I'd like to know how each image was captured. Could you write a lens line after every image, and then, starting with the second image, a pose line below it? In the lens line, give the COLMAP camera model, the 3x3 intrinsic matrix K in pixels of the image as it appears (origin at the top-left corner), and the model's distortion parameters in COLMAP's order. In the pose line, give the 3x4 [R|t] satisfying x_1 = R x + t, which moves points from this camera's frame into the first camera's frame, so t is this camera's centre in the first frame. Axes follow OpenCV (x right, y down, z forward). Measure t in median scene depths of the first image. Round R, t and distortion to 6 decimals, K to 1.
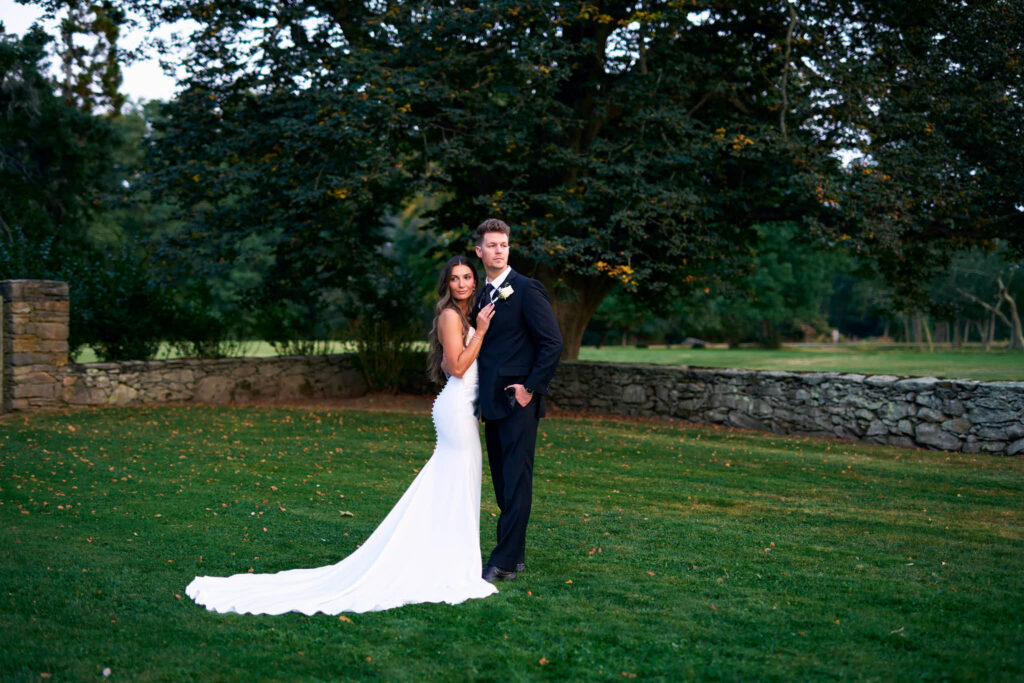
lens RADIAL K [[1598.4, 0, 512.5], [0, 1598.4, 340.5], [0, 0, 1]] dist [0.005559, 0.000000]
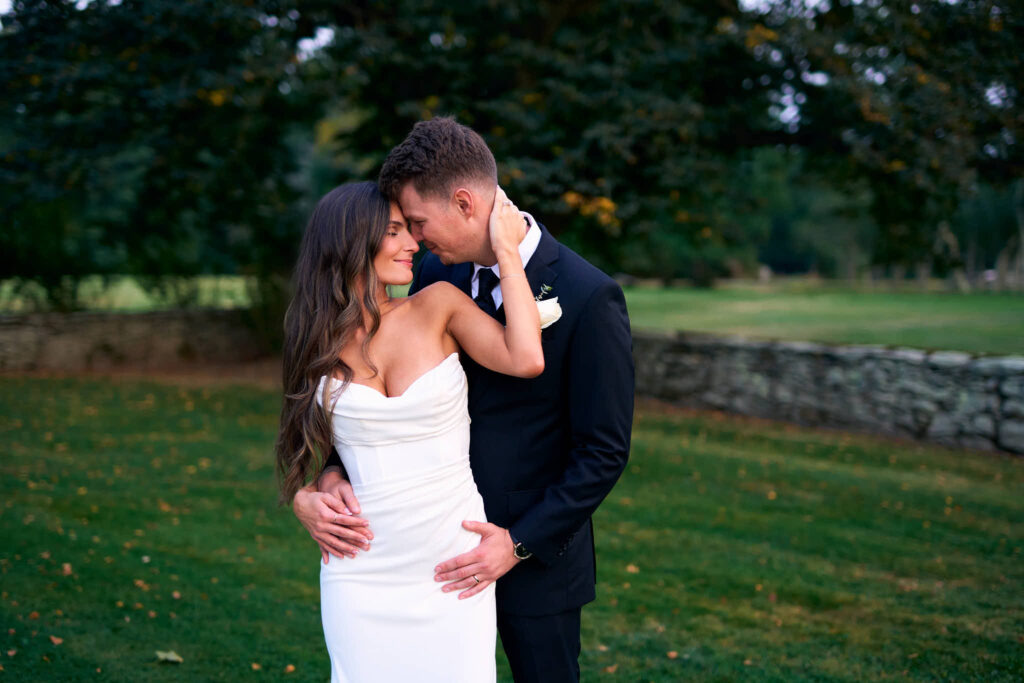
lens RADIAL K [[1598.4, 0, 497.5], [0, 1598.4, 436.7], [0, 0, 1]] dist [0.005559, 0.000000]
pose [[0.999153, 0.005813, 0.040736, -0.008157], [-0.009906, 0.994837, 0.100997, -0.011767], [-0.039938, -0.101315, 0.994052, 0.251119]]
